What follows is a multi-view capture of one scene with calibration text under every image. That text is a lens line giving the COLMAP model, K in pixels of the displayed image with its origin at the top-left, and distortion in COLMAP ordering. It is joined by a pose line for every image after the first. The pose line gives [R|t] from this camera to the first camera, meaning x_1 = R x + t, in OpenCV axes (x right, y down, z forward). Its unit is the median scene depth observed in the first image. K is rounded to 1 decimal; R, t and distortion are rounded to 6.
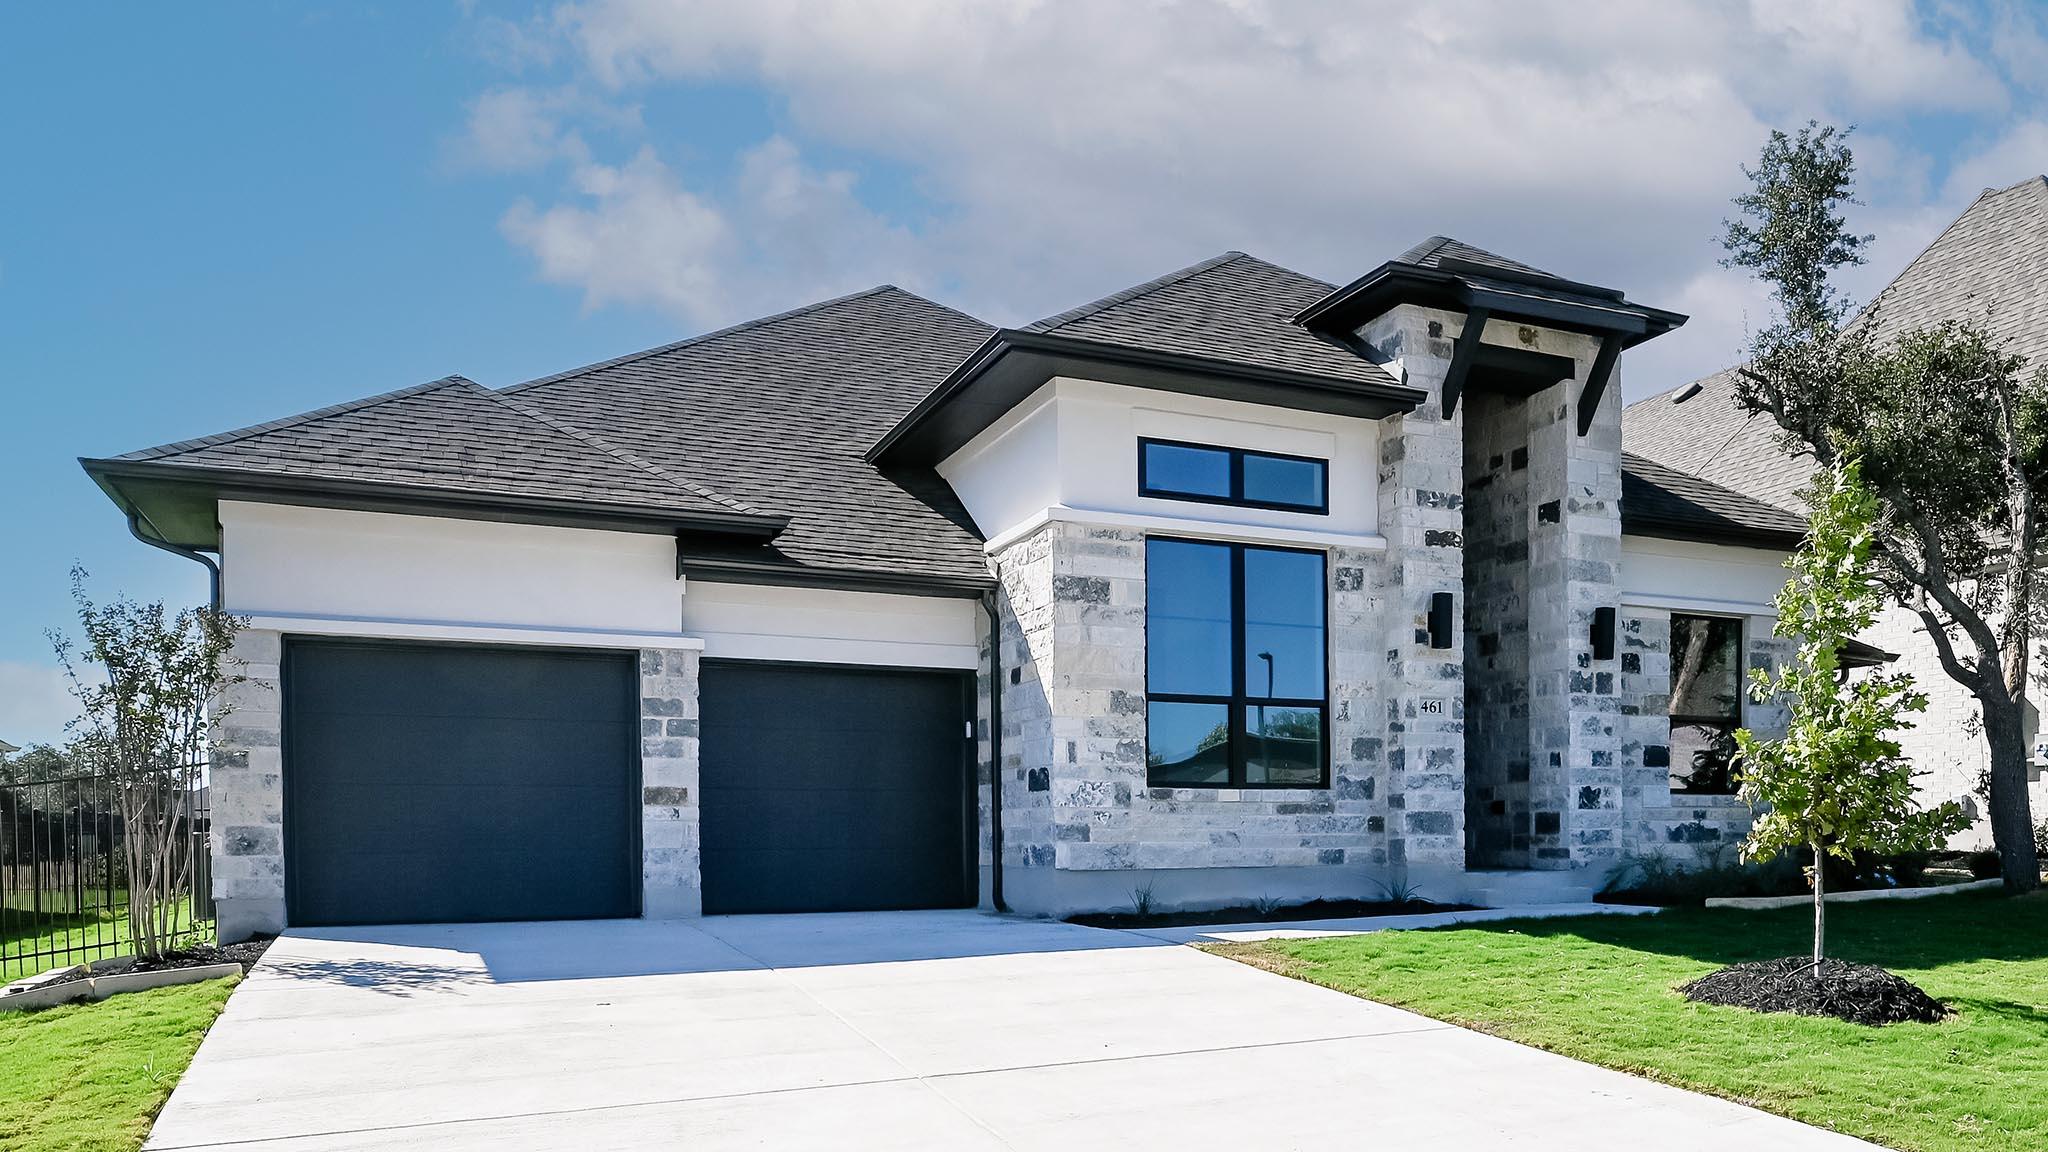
lens RADIAL K [[925.6, 0, 1018.2], [0, 925.6, 464.6], [0, 0, 1]] dist [-0.000740, -0.000240]
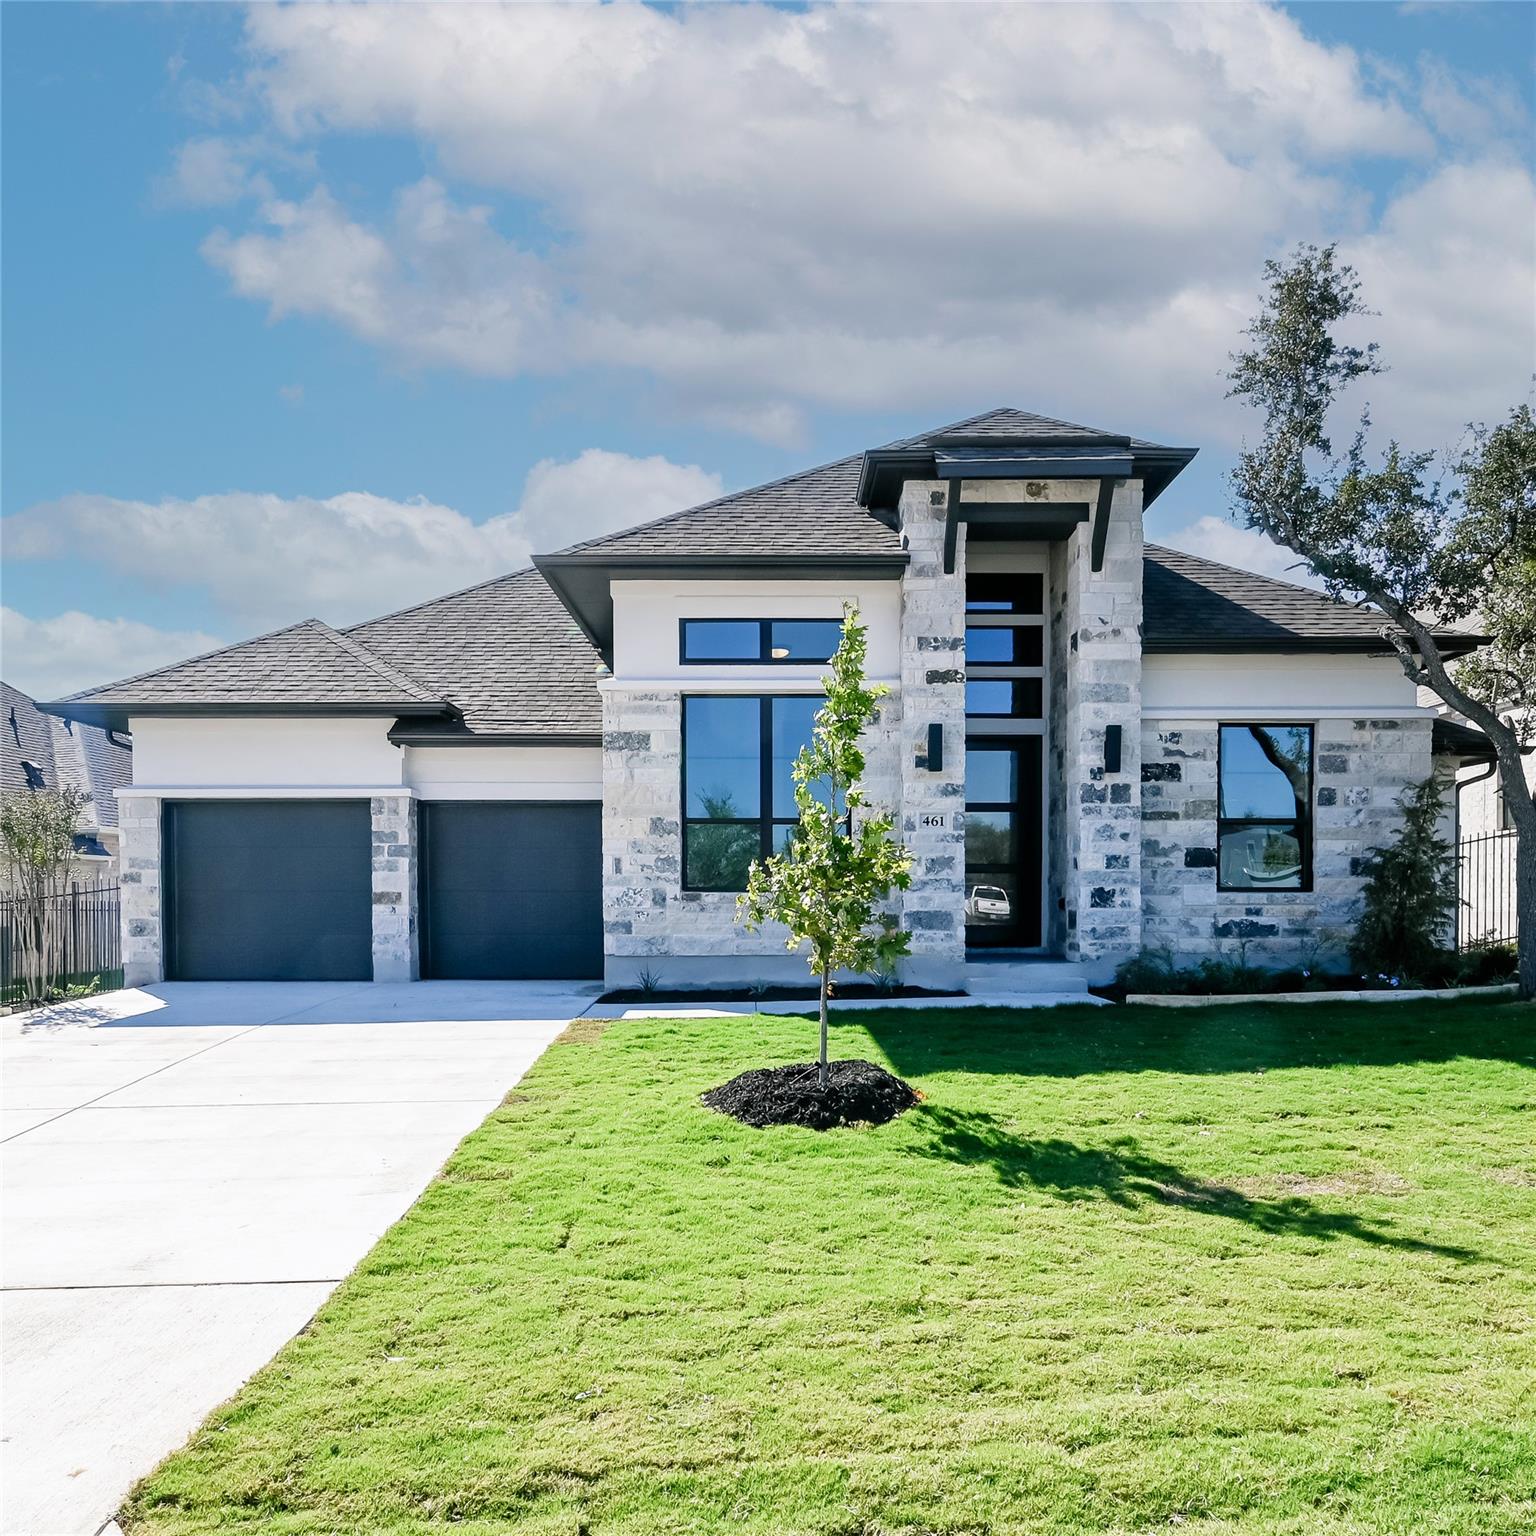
lens RADIAL K [[726.1, 0, 768.0], [0, 726.1, 615.5], [0, 0, 1]] dist [-0.000651, 0.000086]
pose [[0.958549, -0.103297, -0.265543, 0.515260], [0.102718, 0.994580, -0.016106, -0.005286], [0.265768, -0.011837, 0.963964, 0.055956]]
